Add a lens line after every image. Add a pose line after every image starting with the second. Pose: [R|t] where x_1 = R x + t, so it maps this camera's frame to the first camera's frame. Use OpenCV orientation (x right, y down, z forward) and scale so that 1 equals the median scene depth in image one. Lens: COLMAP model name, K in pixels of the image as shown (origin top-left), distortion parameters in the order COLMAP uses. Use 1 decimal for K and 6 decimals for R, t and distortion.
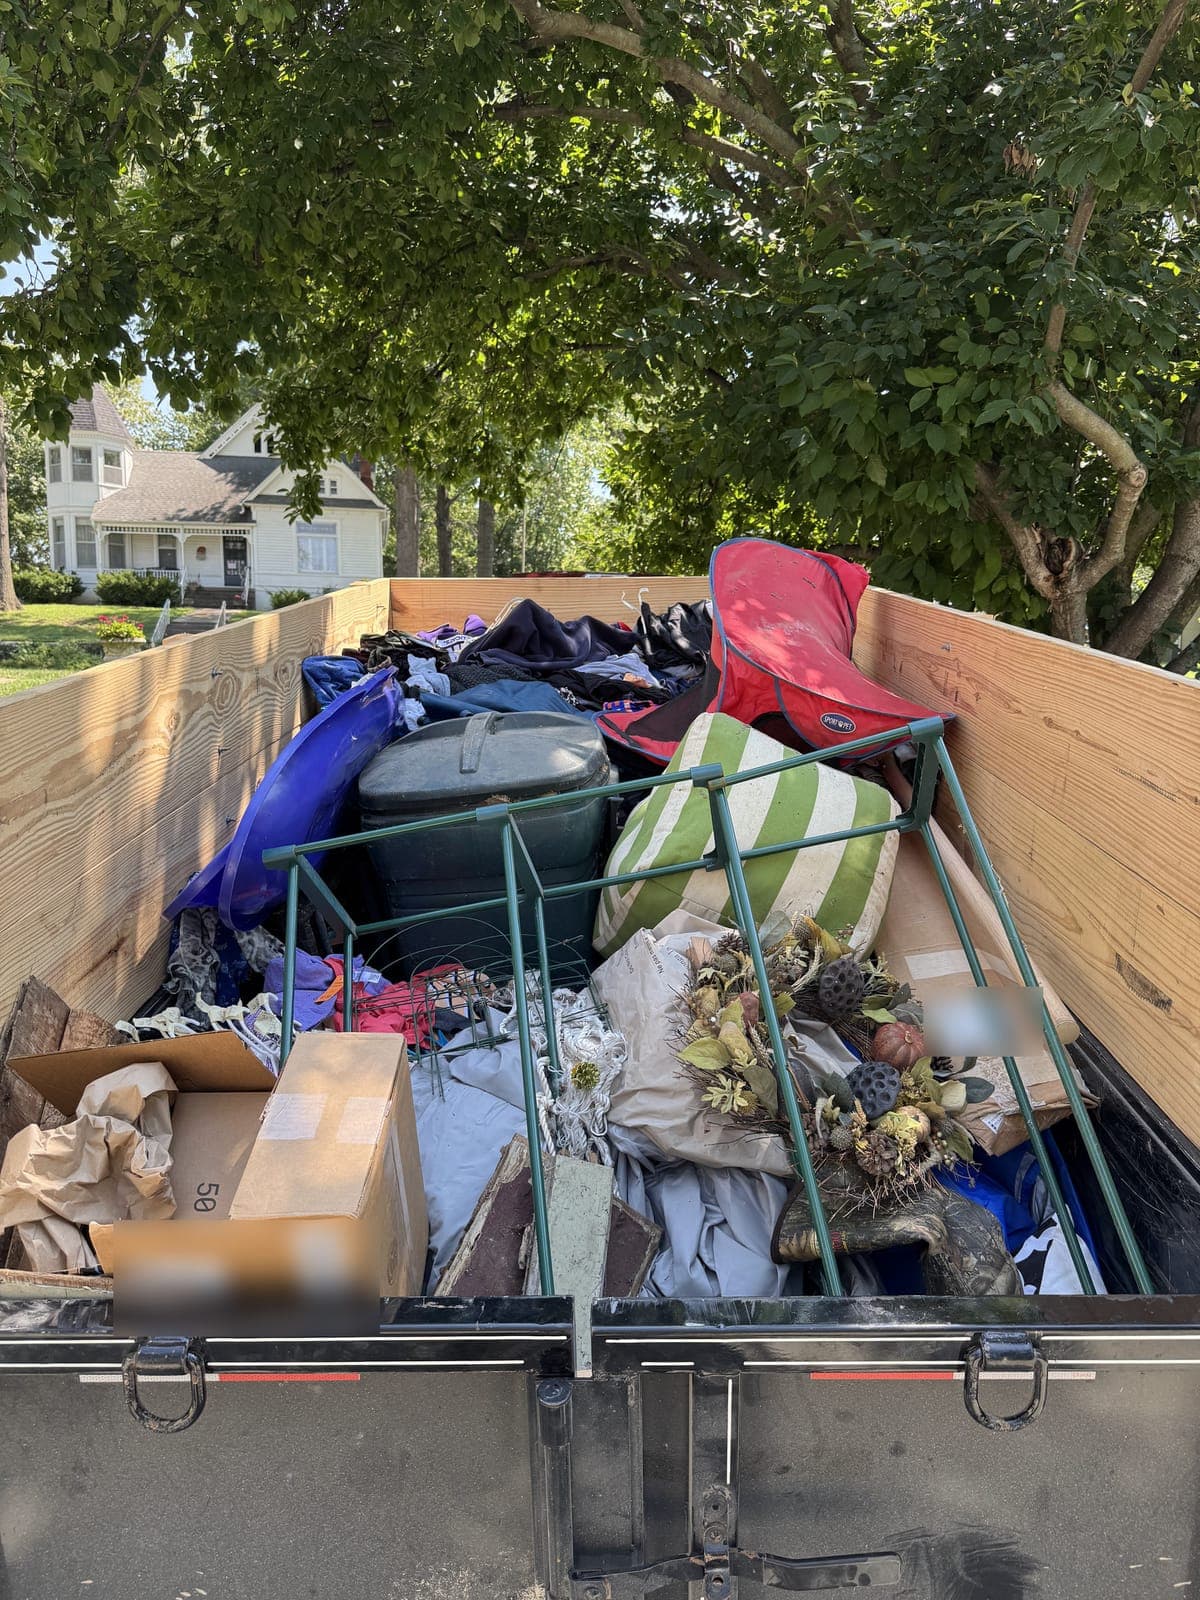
lens RADIAL K [[1138.4, 0, 611.2], [0, 1138.4, 811.5], [0, 0, 1]] dist [0.019717, -0.025858]
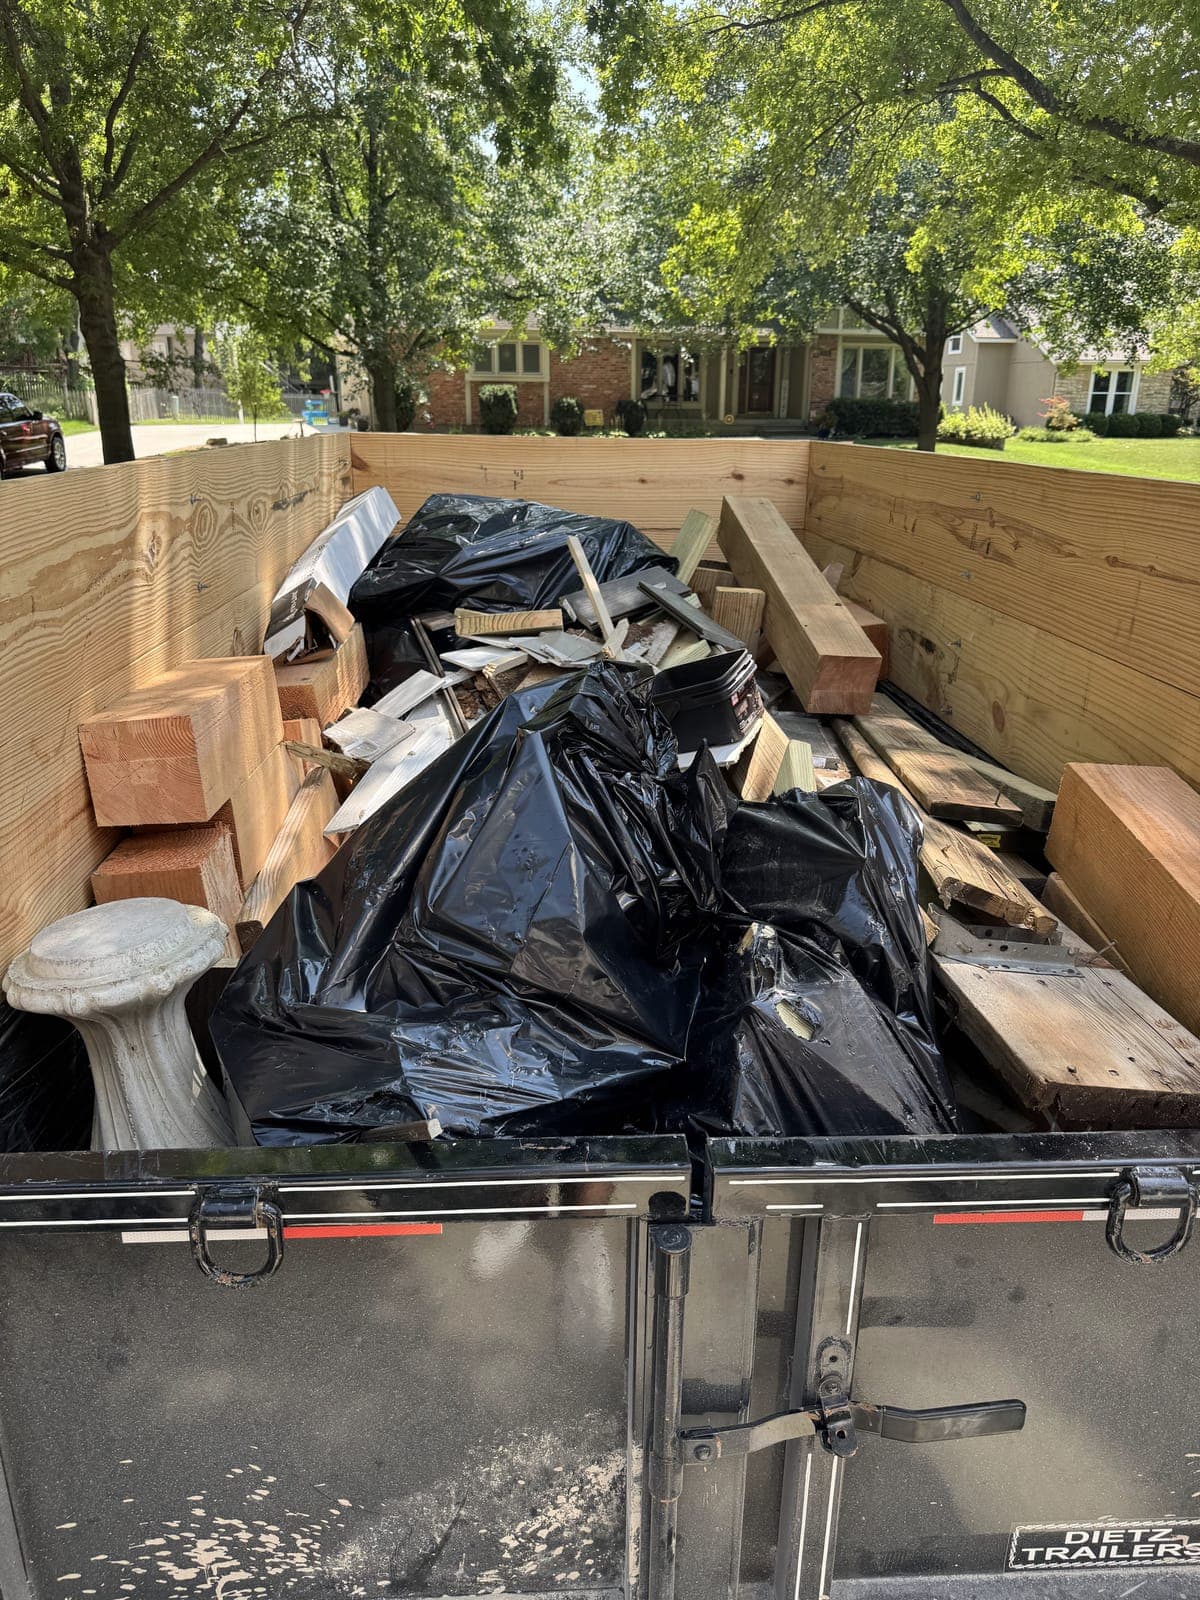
lens RADIAL K [[1138.4, 0, 609.9], [0, 1138.4, 803.5], [0, 0, 1]] dist [0.019717, -0.025858]
pose [[0.997555, 0.006161, 0.069612, -0.145041], [-0.011170, 0.997357, 0.071799, 0.088834], [-0.068986, -0.072401, 0.994987, 0.114876]]
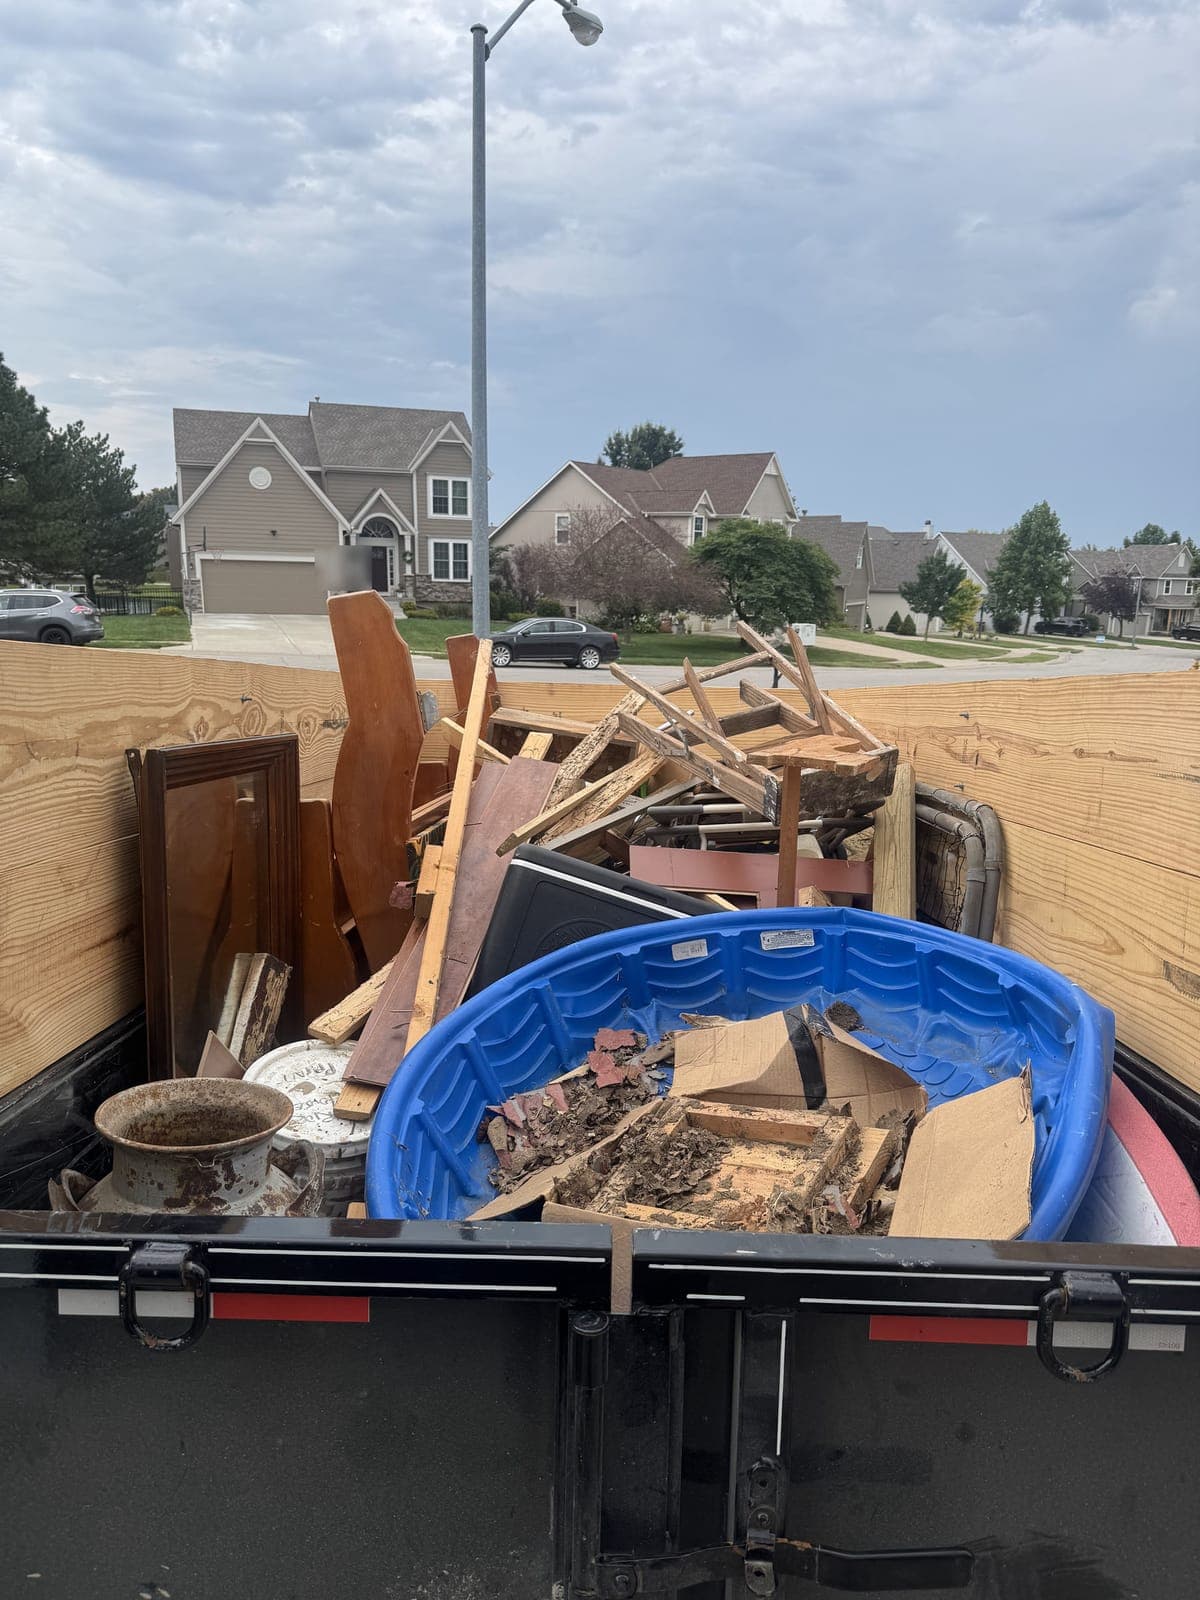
lens RADIAL K [[1138.4, 0, 605.2], [0, 1138.4, 799.4], [0, 0, 1]] dist [0.019717, -0.025858]
pose [[0.999241, 0.038889, 0.002090, -0.049390], [-0.037954, 0.984437, -0.171592, 0.226862], [-0.008730, 0.171382, 0.985166, 0.038196]]
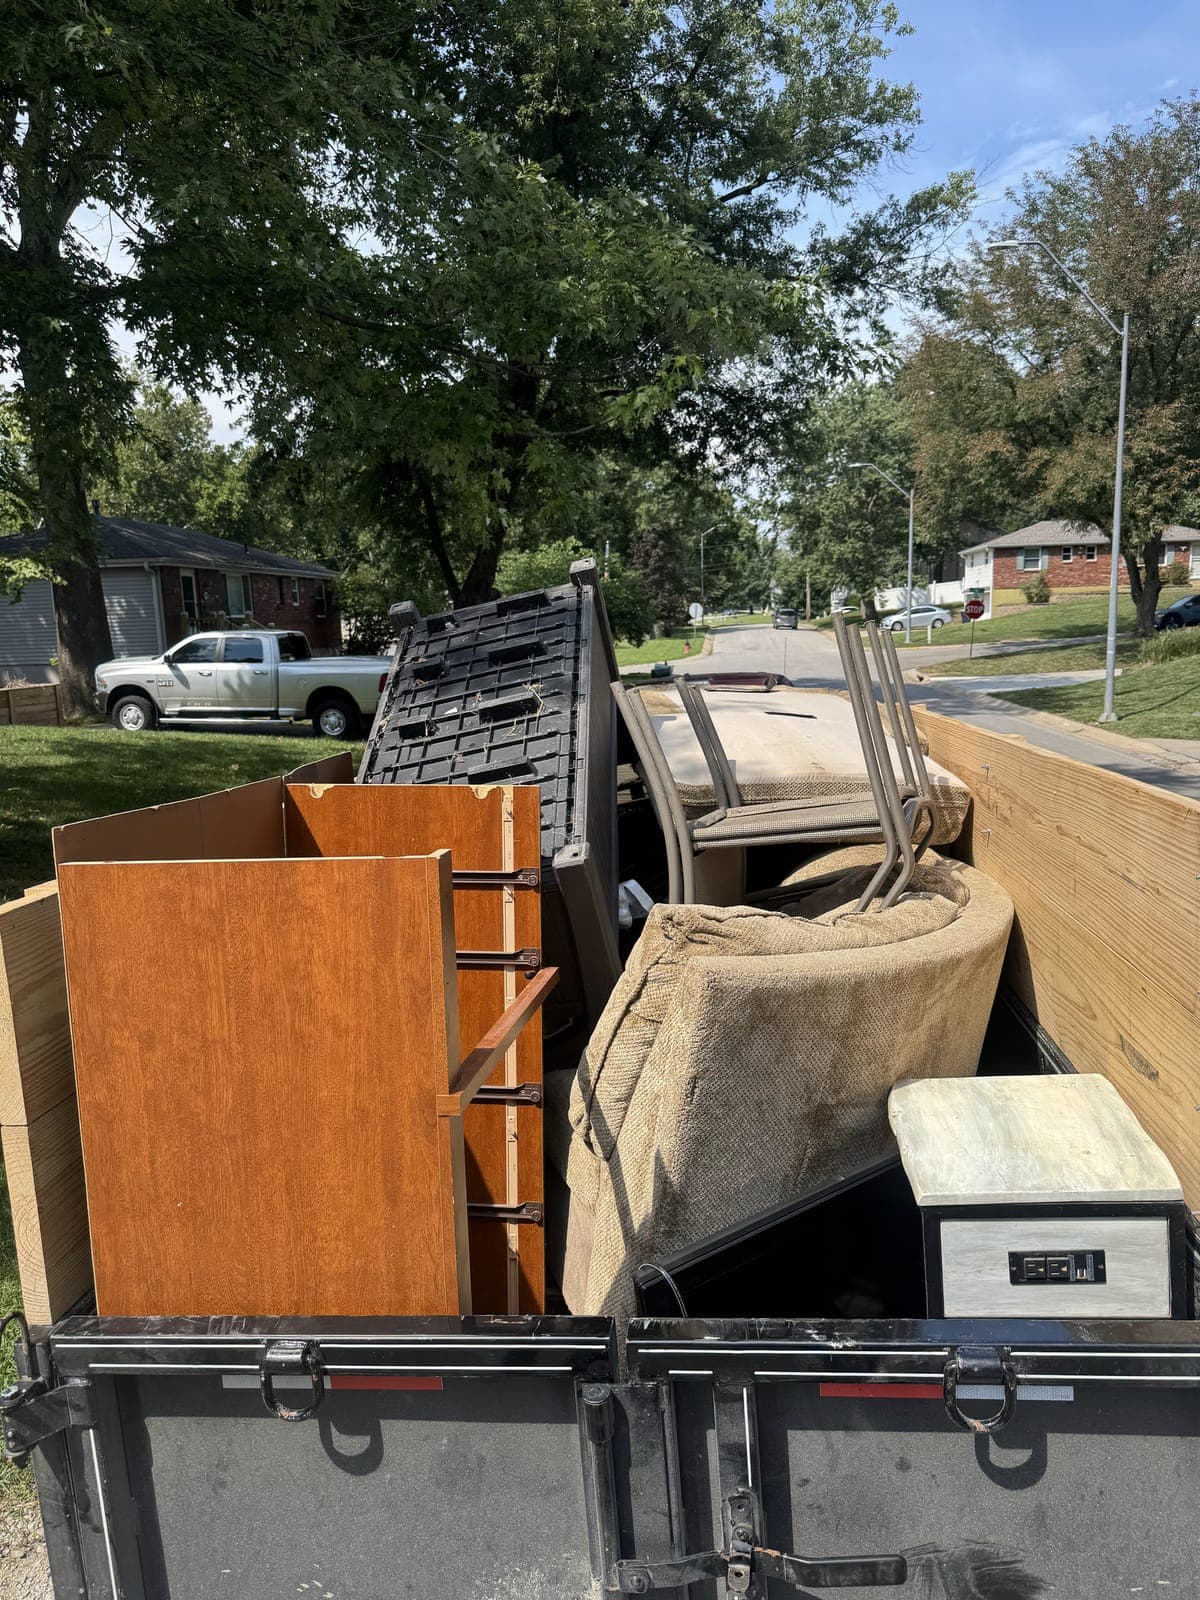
lens RADIAL K [[1138.4, 0, 605.3], [0, 1138.4, 798.9], [0, 0, 1]] dist [0.019717, -0.025858]
pose [[0.992158, -0.041970, -0.117734, 0.113318], [0.026692, 0.991356, -0.128459, 0.034682], [0.122108, 0.124309, 0.984701, -0.237354]]
